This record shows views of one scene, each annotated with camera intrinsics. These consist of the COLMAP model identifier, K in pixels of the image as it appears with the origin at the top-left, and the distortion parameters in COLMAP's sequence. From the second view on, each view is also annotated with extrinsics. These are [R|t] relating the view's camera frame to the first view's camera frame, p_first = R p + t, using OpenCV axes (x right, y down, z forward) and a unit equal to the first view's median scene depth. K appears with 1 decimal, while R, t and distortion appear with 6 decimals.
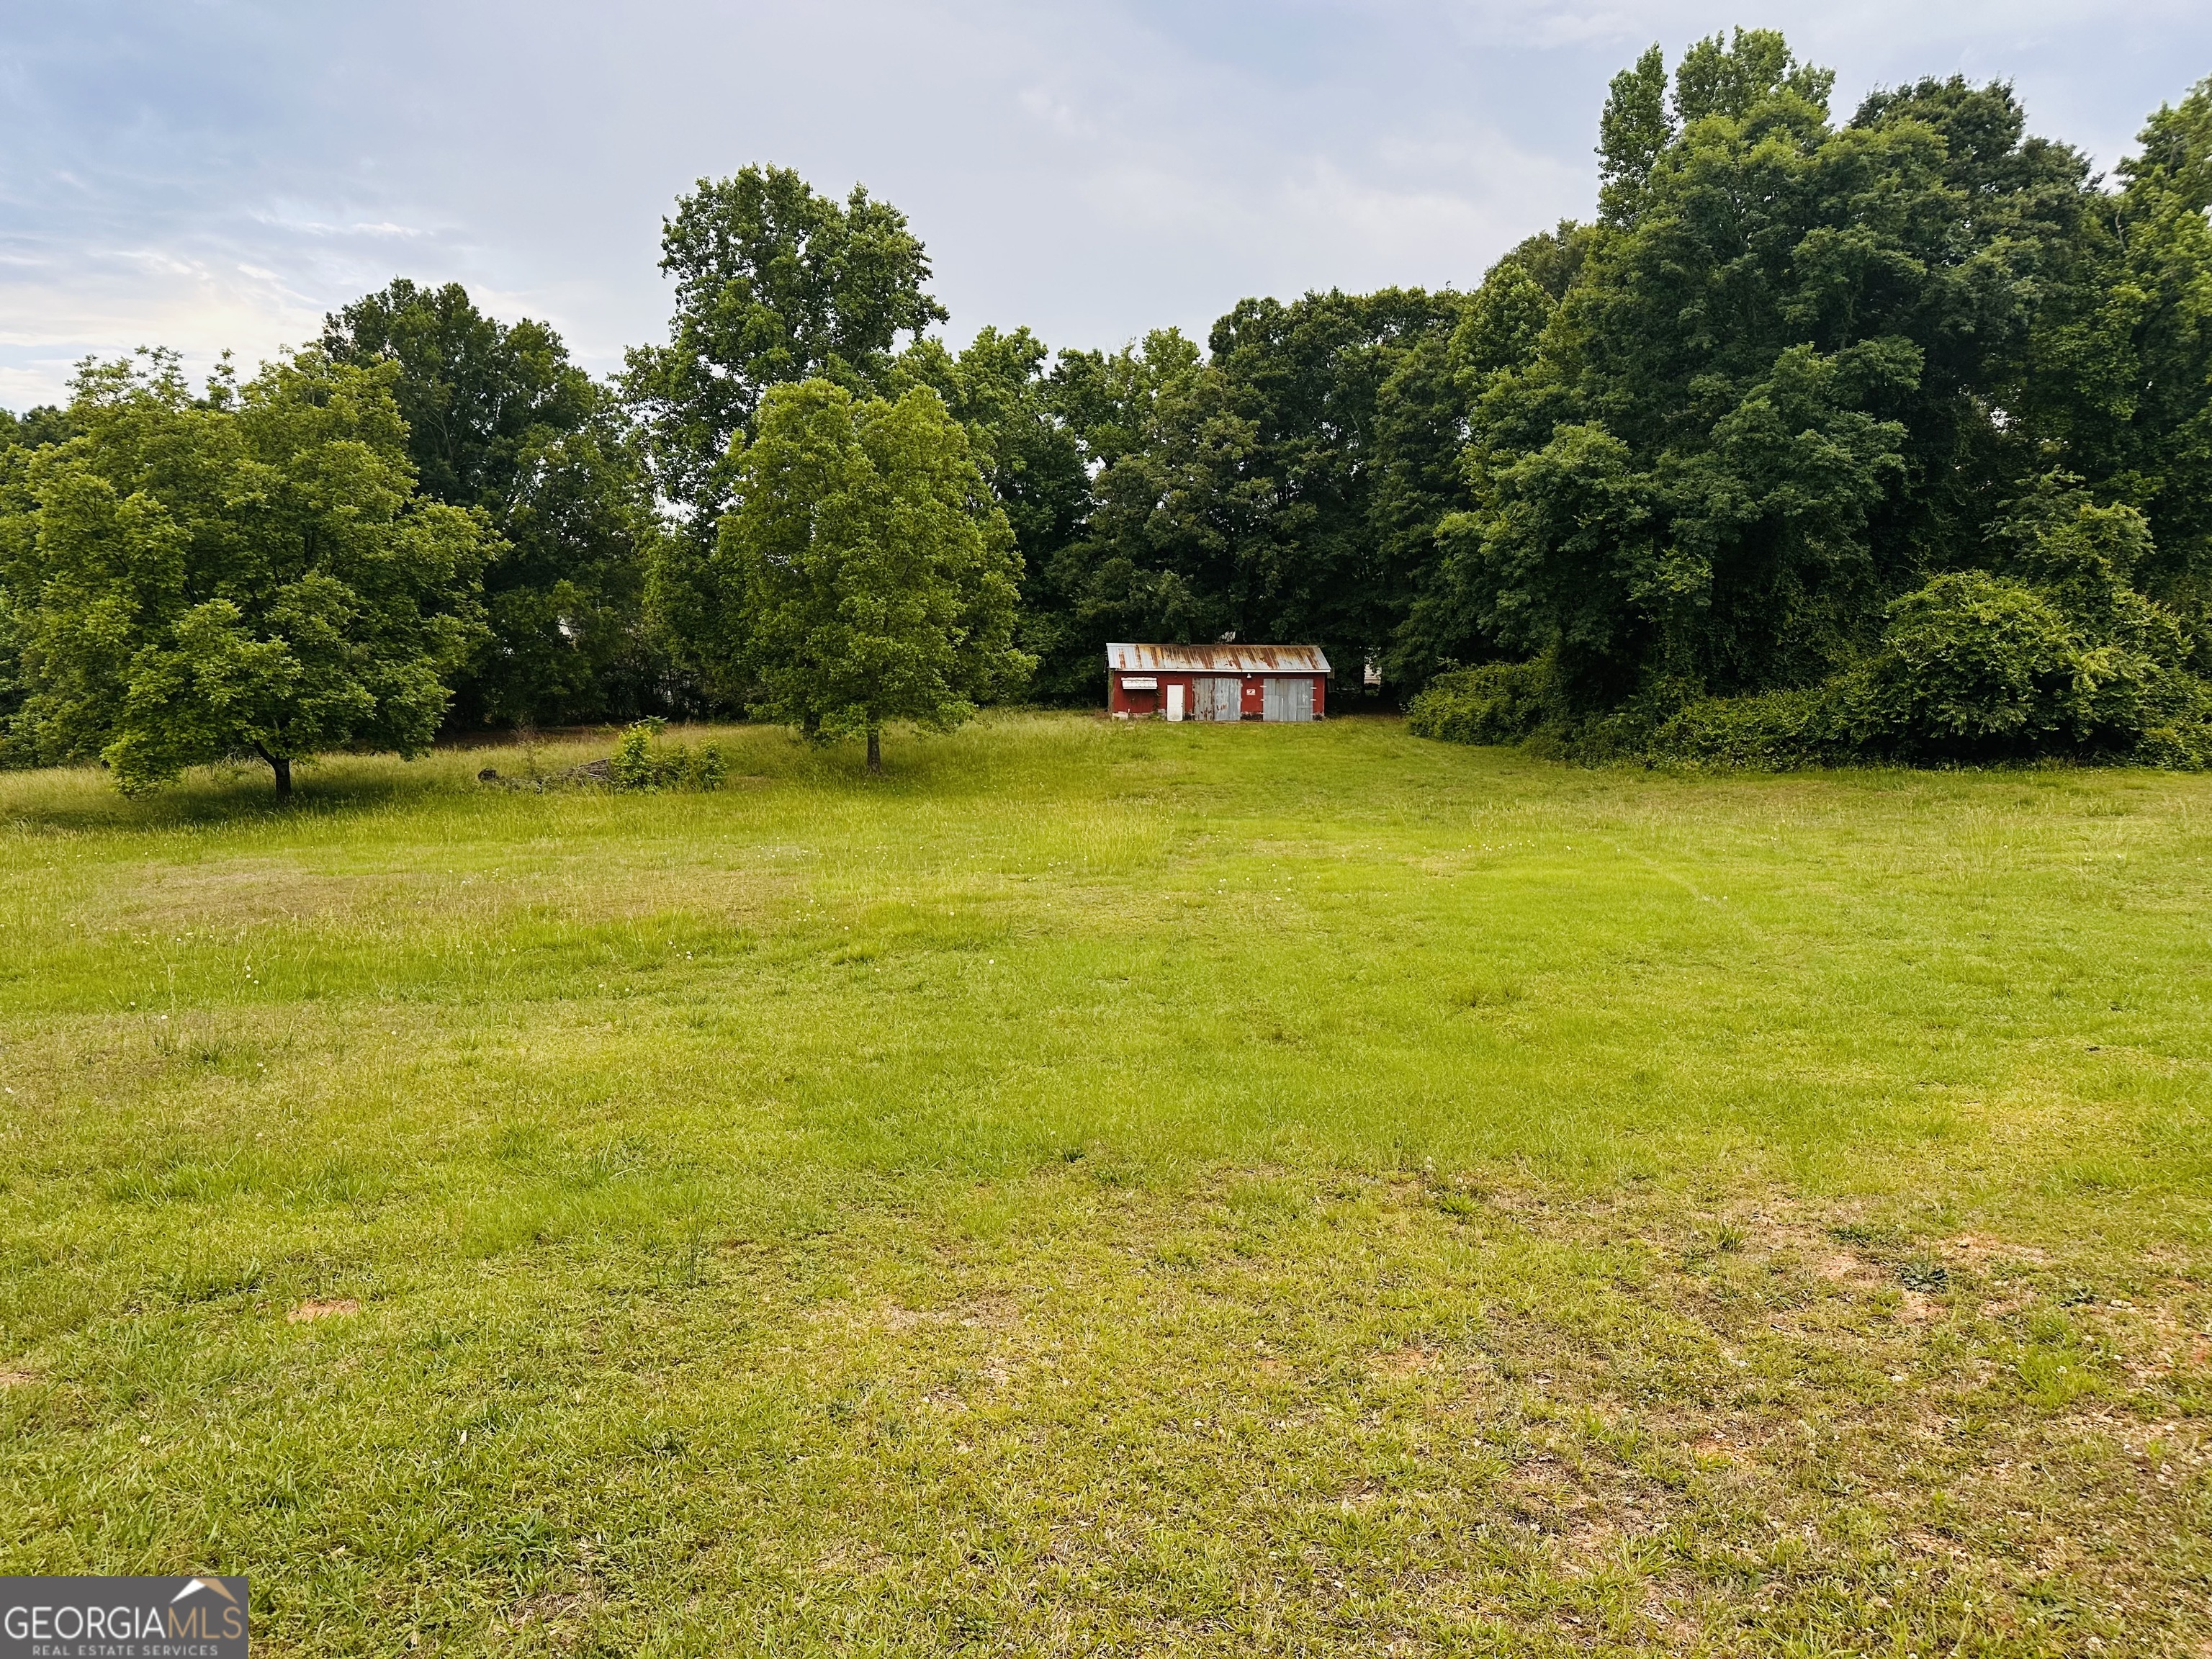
lens RADIAL K [[1535.8, 0, 1113.0], [0, 1535.8, 837.8], [0, 0, 1]] dist [0.111588, -0.109966]
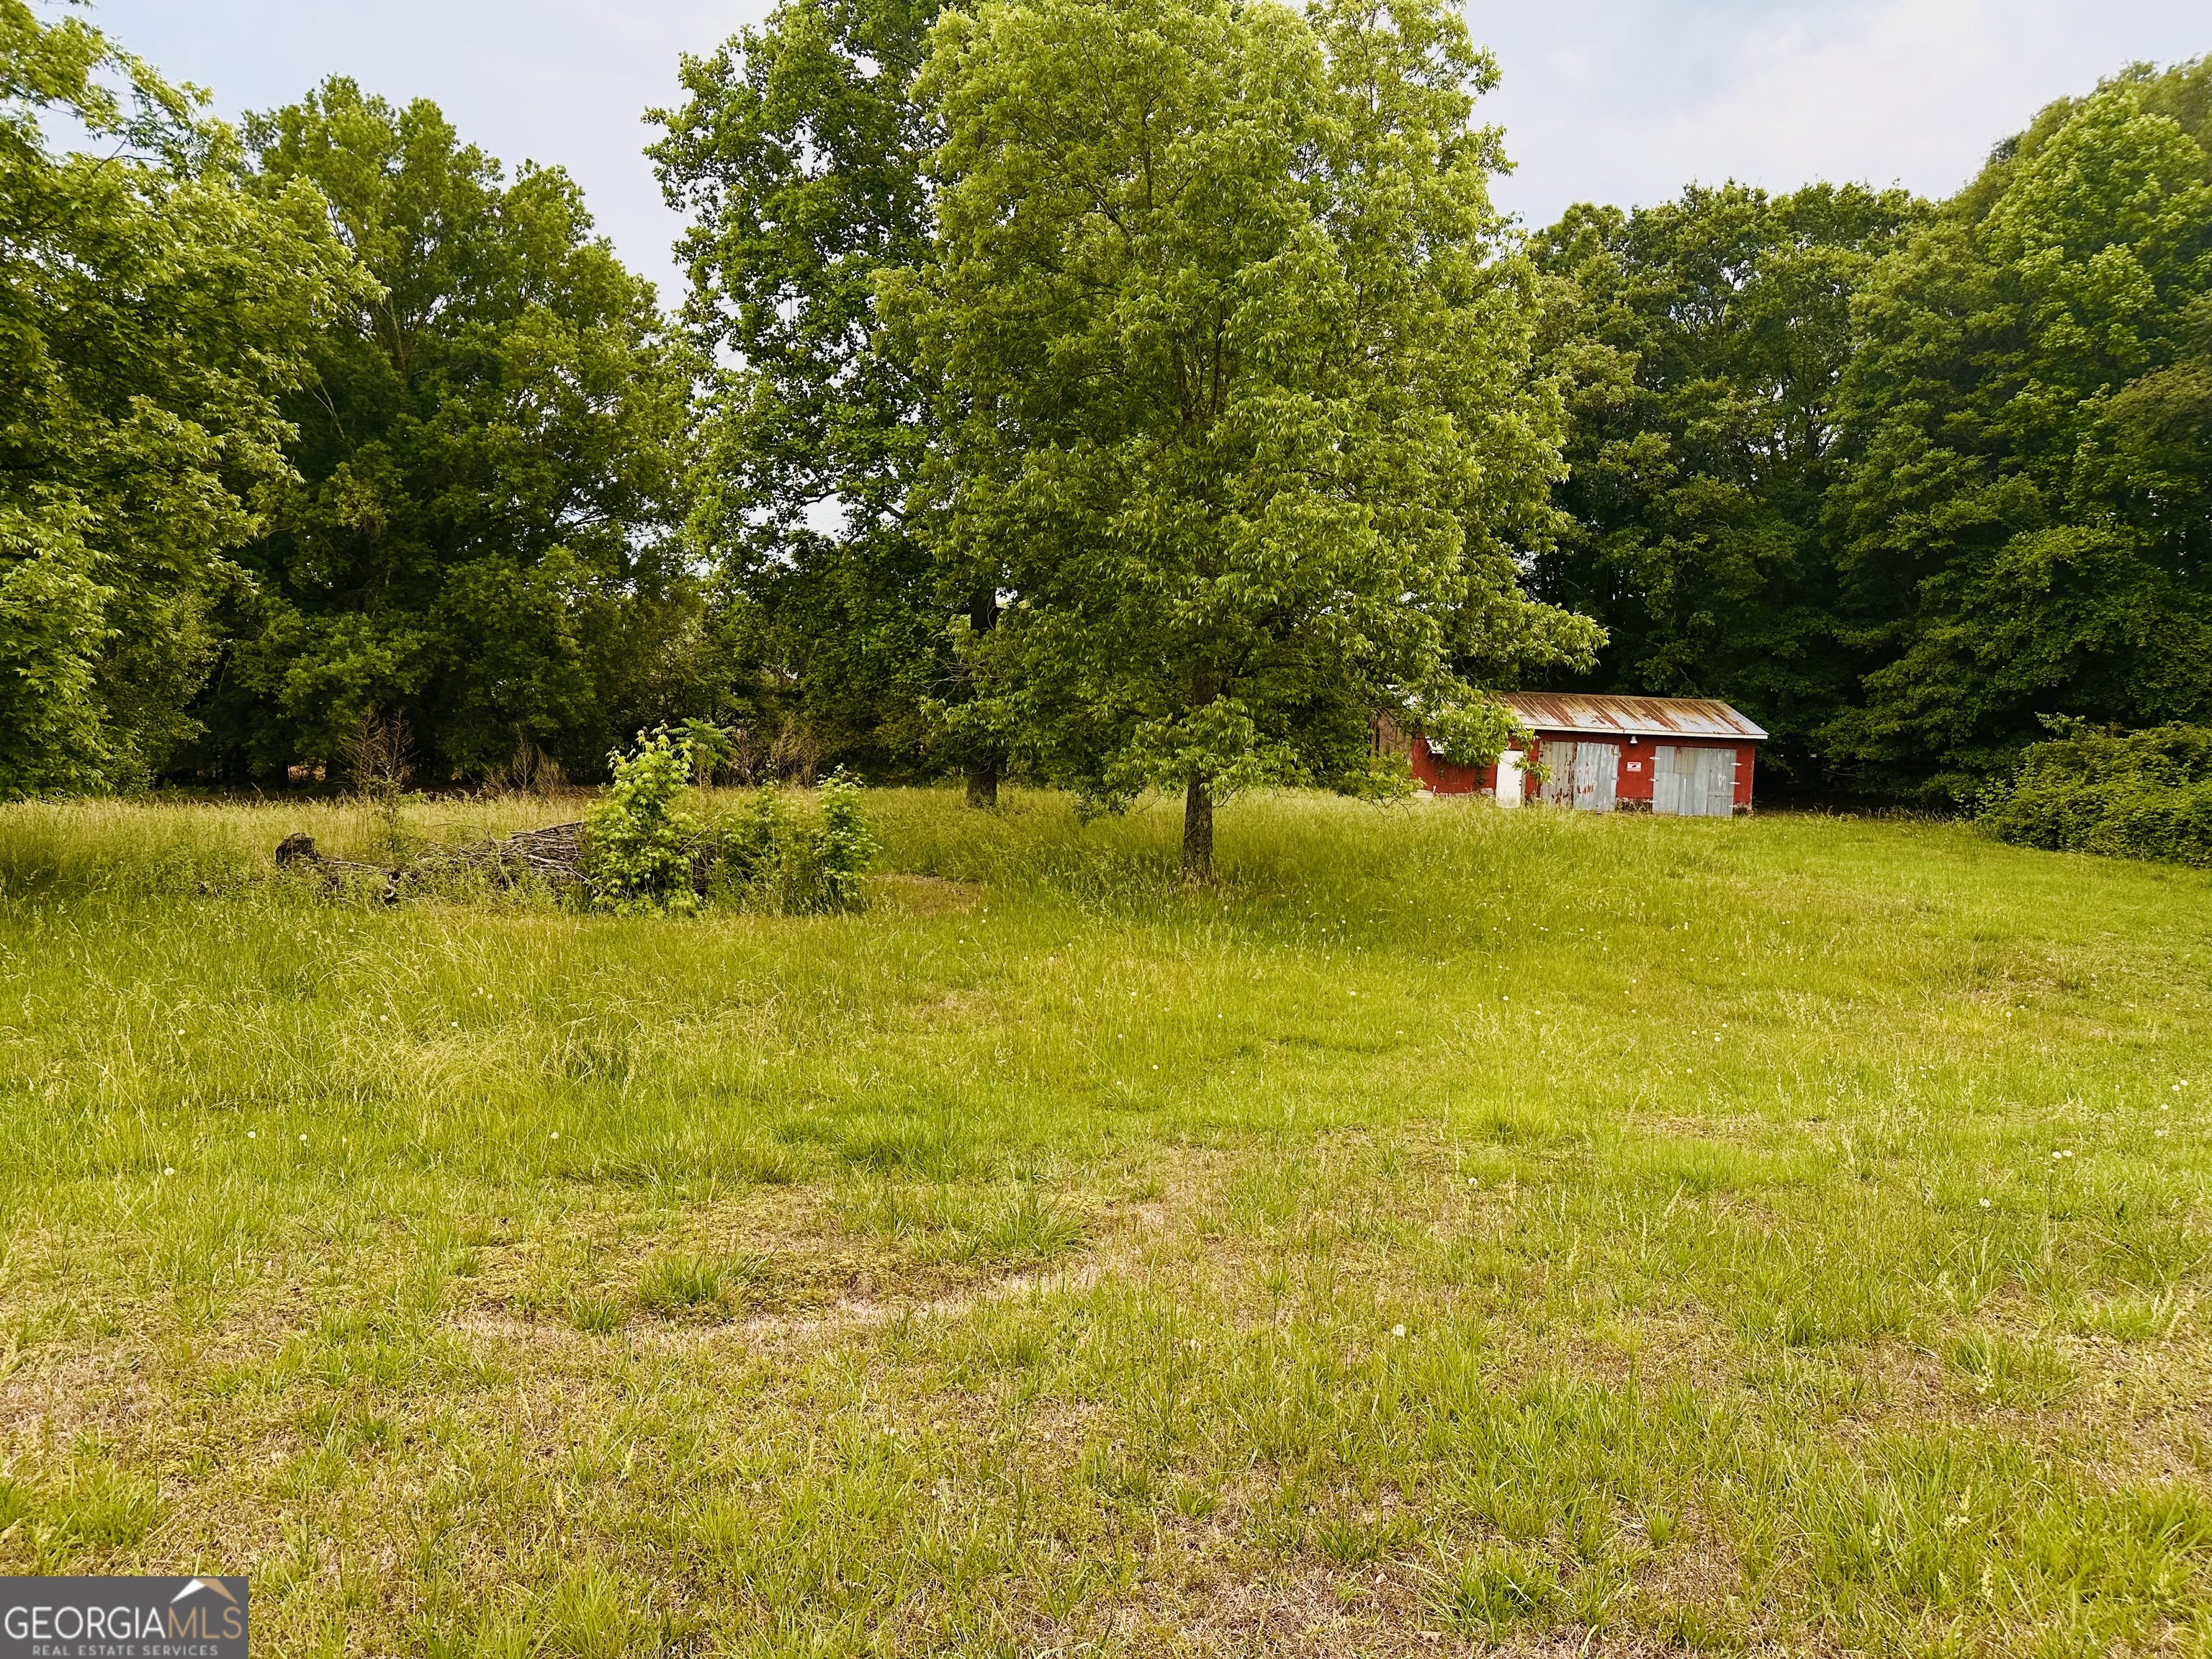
lens RADIAL K [[1535.8, 0, 1113.0], [0, 1535.8, 837.8], [0, 0, 1]] dist [0.111588, -0.109966]
pose [[0.999064, 0.040929, -0.013974, -0.112236], [-0.041751, 0.997027, -0.064765, -0.016074], [0.011282, 0.065287, 0.997803, 0.370569]]
